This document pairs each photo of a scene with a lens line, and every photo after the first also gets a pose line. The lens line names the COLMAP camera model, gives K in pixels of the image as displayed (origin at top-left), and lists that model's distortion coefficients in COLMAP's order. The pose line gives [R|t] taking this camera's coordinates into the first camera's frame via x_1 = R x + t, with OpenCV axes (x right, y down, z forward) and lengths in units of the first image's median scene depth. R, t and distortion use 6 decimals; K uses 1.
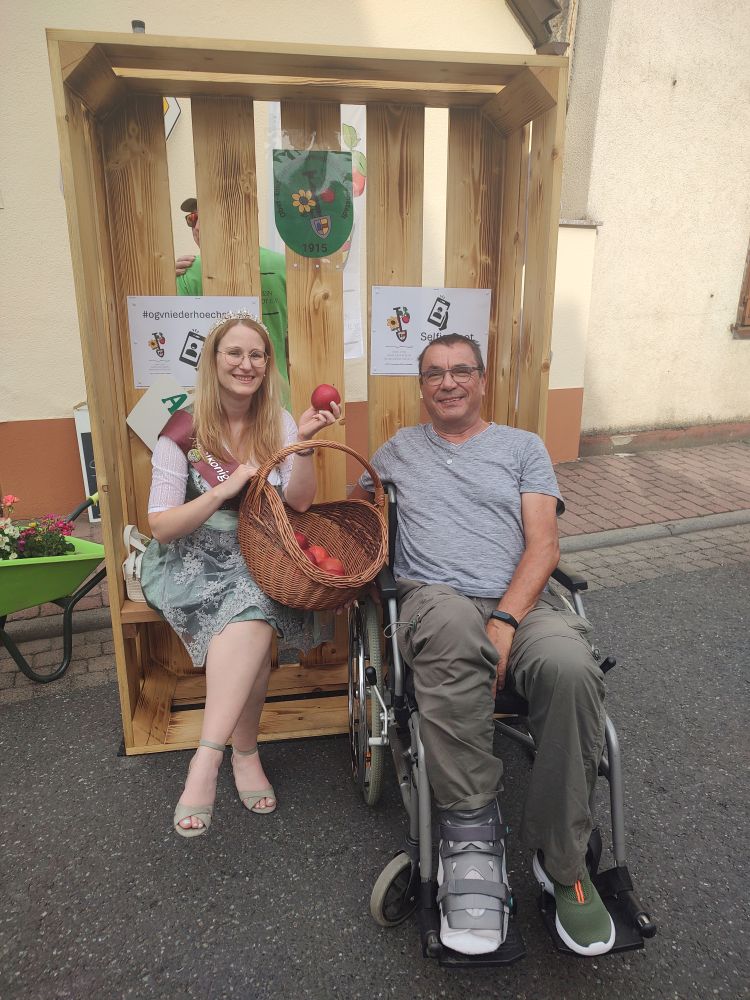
lens RADIAL K [[713.2, 0, 372.8], [0, 713.2, 497.1], [0, 0, 1]] dist [0.004027, -0.004978]
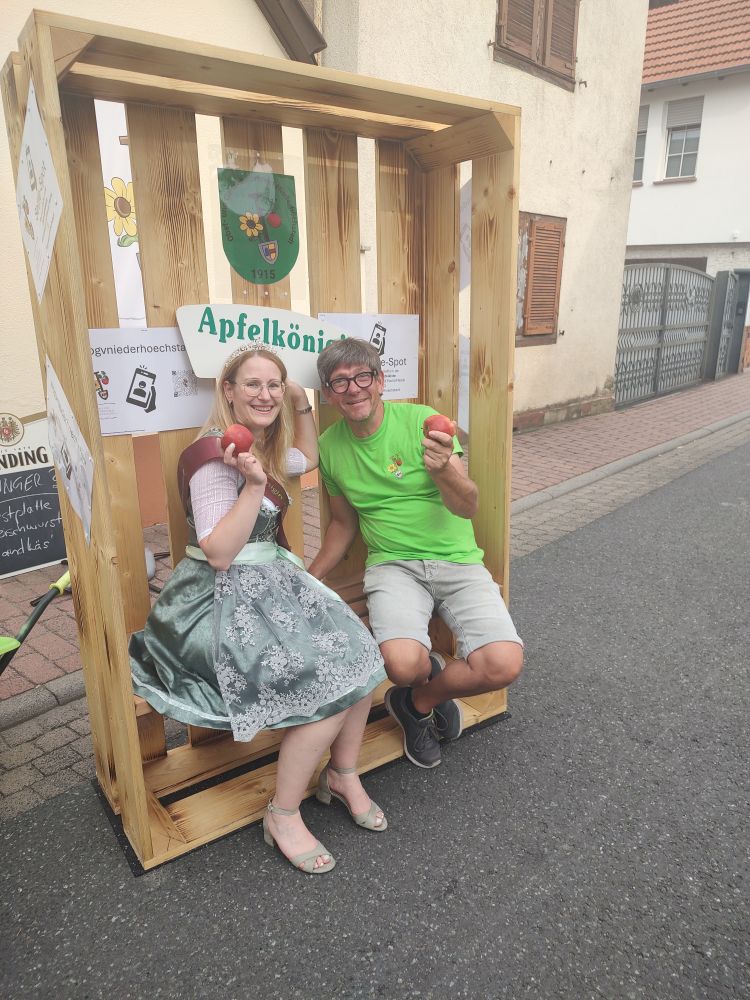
lens RADIAL K [[721.1, 0, 372.1], [0, 721.1, 498.4], [0, 0, 1]] dist [0.007477, -0.001212]
pose [[0.901538, -0.119533, 0.415861, -0.386742], [0.126818, 0.991874, 0.010172, -0.047459], [-0.413698, 0.043568, 0.909371, 0.087234]]
